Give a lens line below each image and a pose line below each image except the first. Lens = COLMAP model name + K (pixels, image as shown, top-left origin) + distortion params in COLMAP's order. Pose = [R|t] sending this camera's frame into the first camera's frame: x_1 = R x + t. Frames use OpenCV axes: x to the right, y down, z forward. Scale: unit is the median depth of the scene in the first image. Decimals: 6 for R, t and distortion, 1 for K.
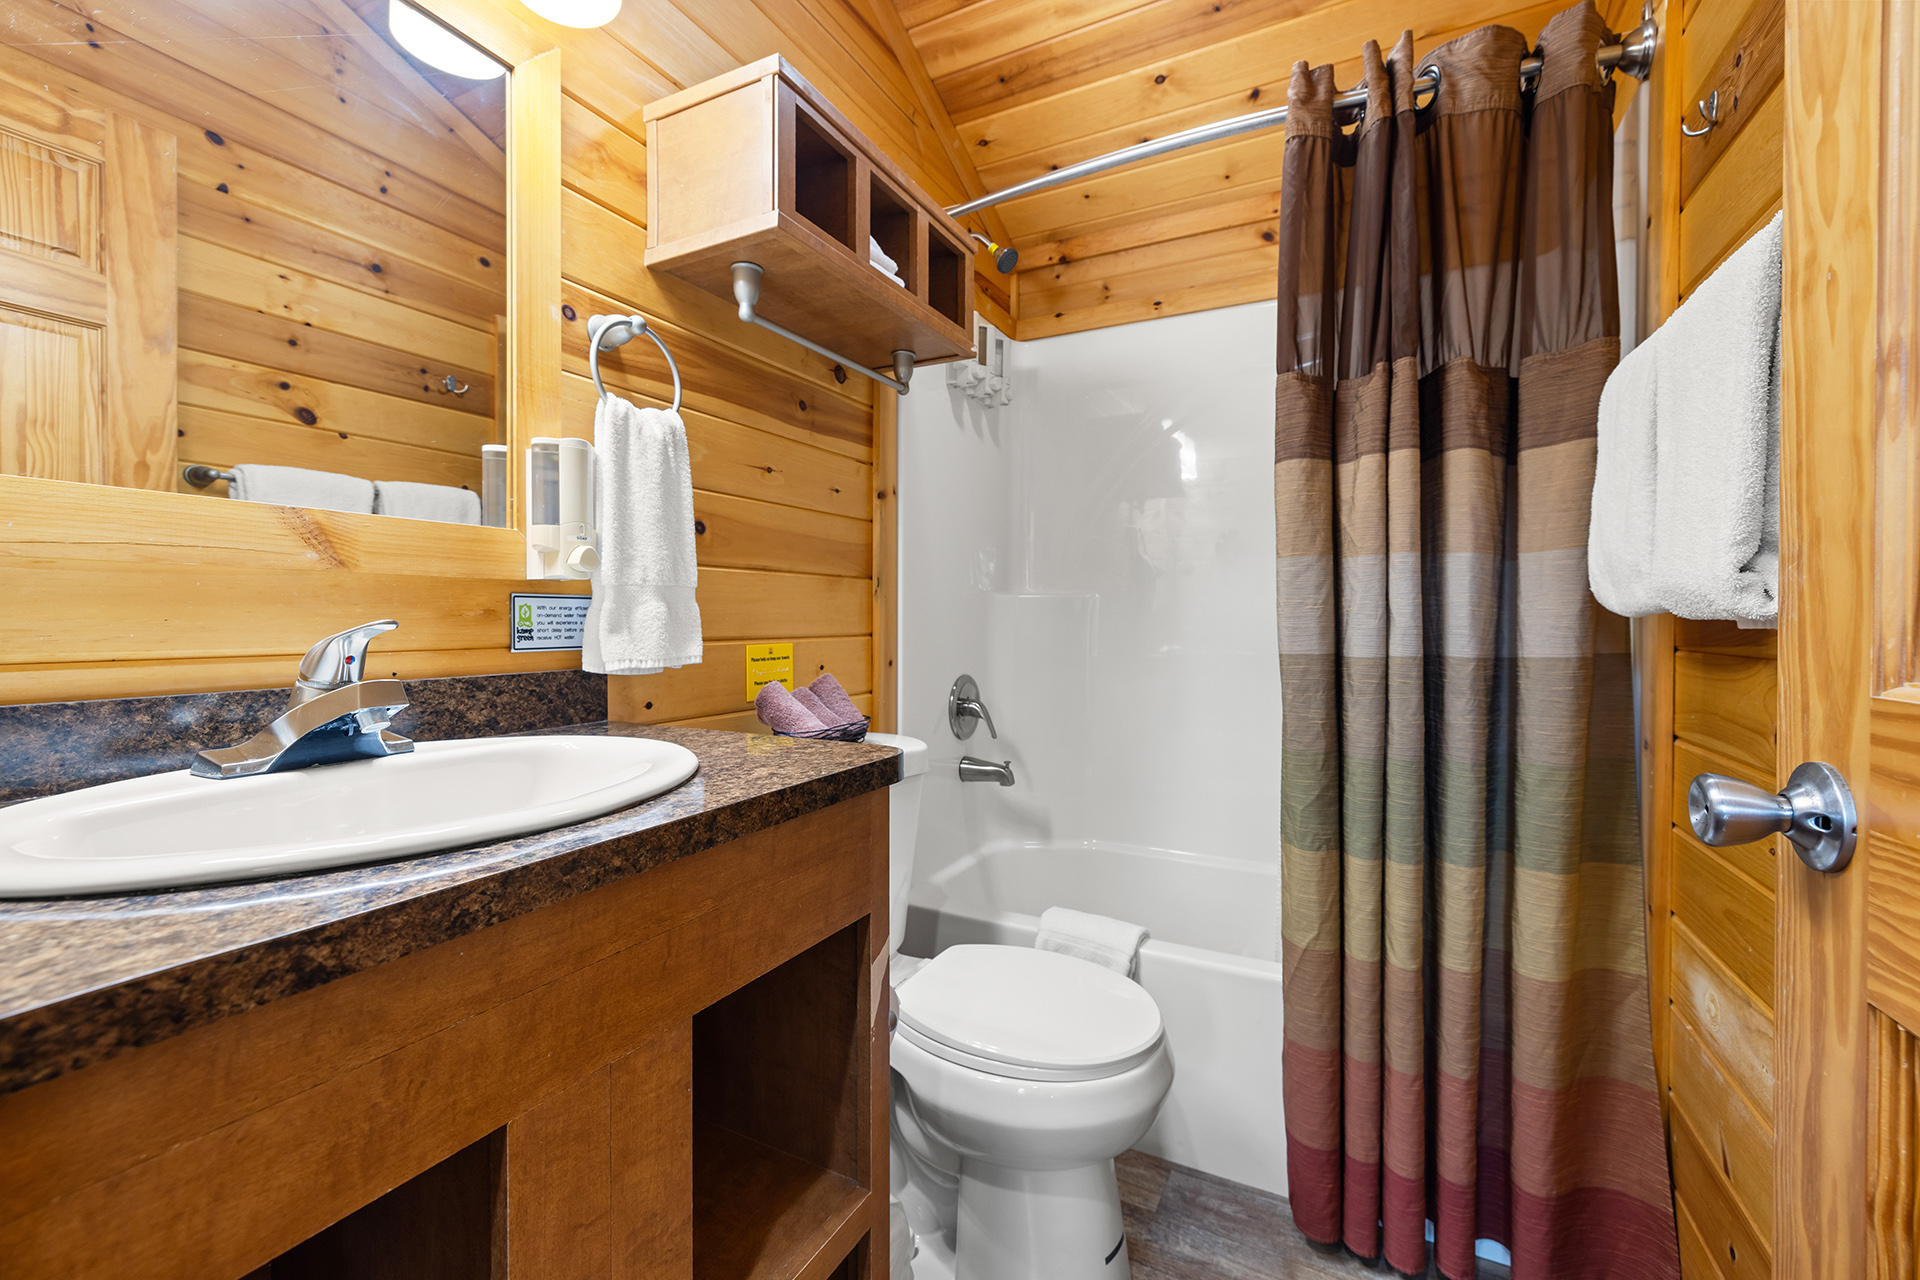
lens RADIAL K [[811.1, 0, 960.5], [0, 811.1, 629.4], [0, 0, 1]] dist [0.002357, 0.000712]
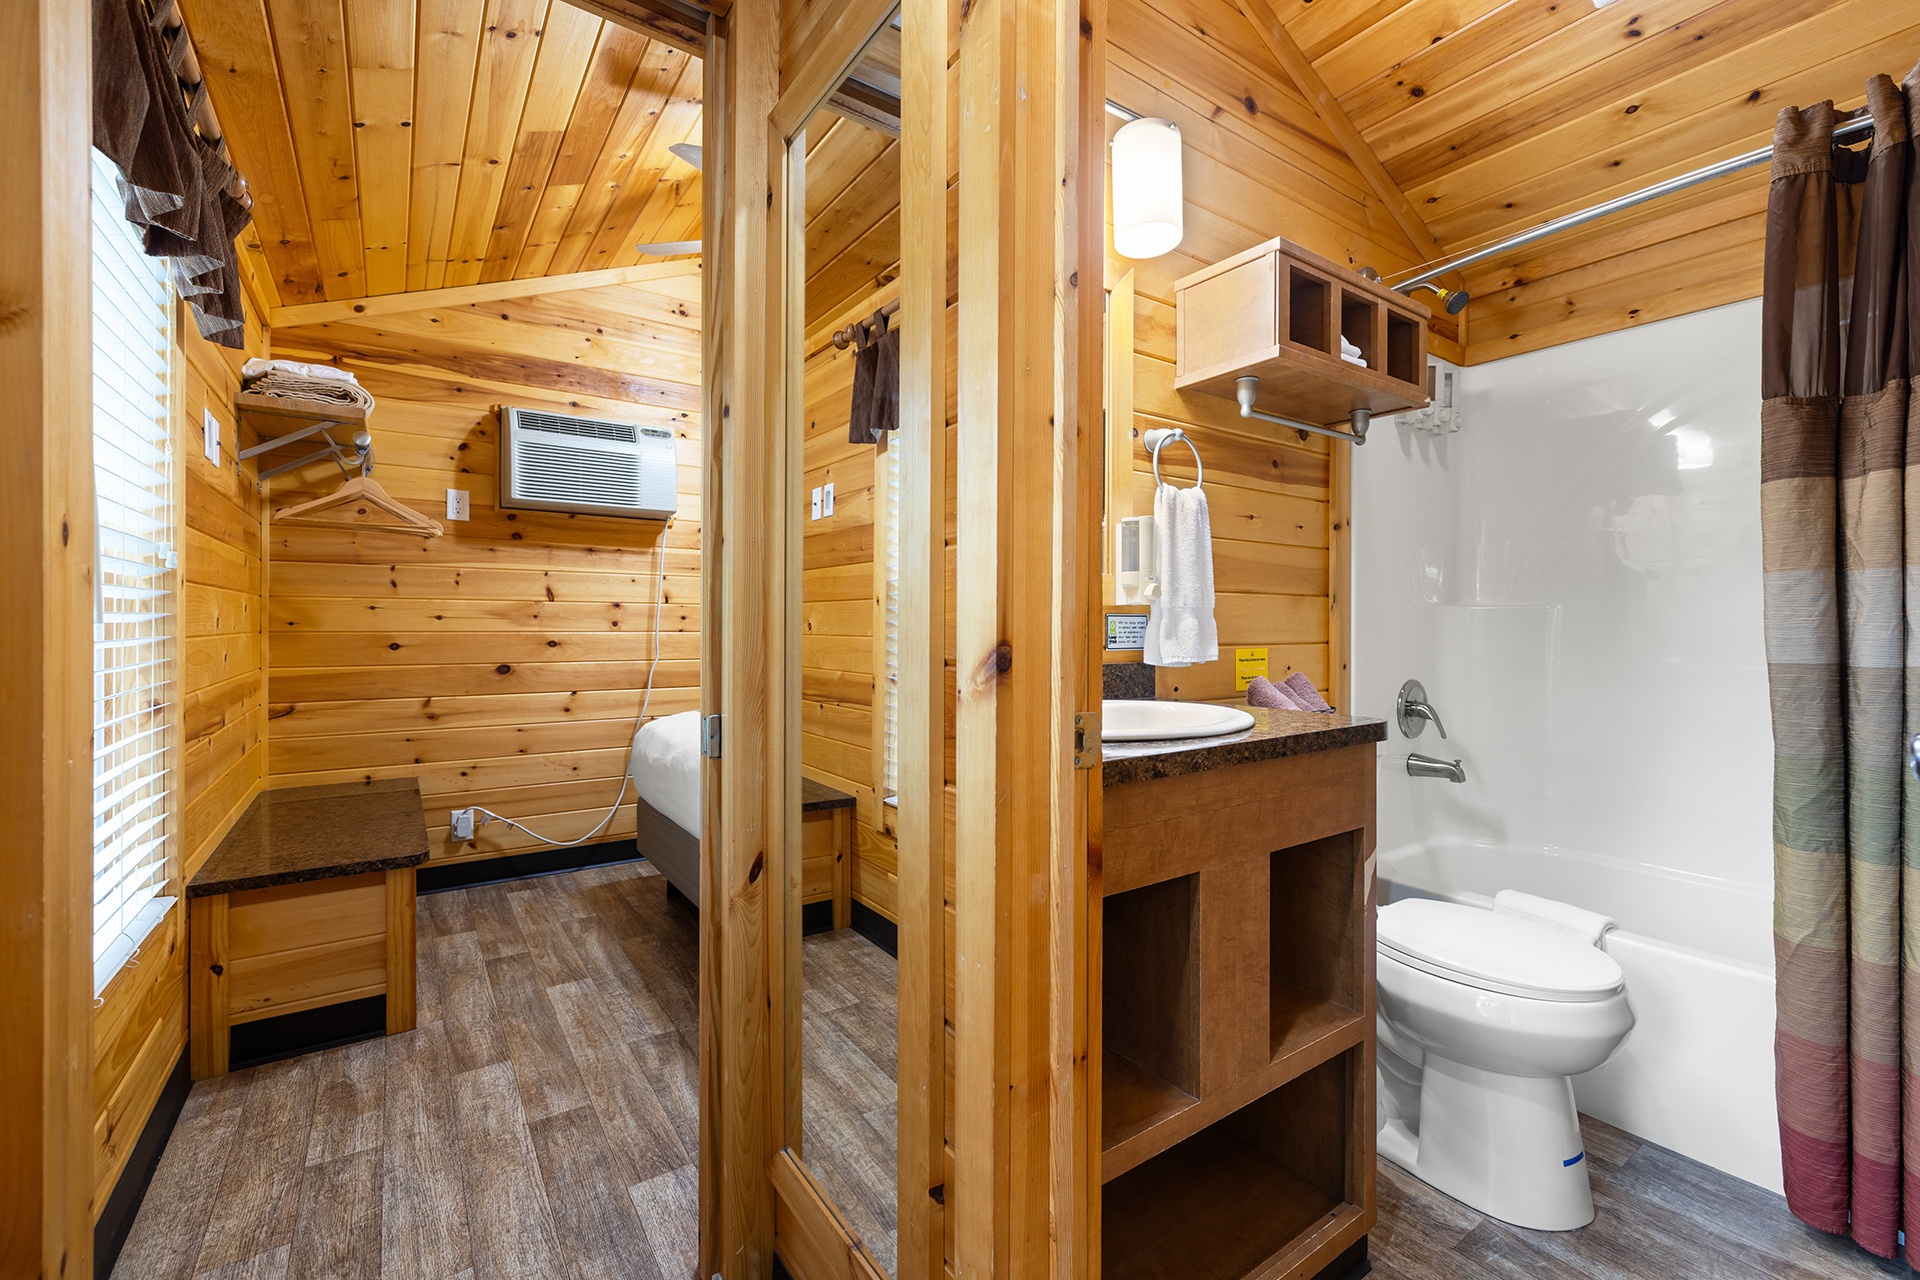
lens RADIAL K [[811.1, 0, 961.2], [0, 811.1, 629.5], [0, 0, 1]] dist [0.002357, 0.000712]
pose [[0.889082, 0.000087, -0.457748, -0.056467], [-0.005689, 0.999925, -0.010859, 0.004358], [0.457712, 0.012259, 0.889016, -0.435567]]
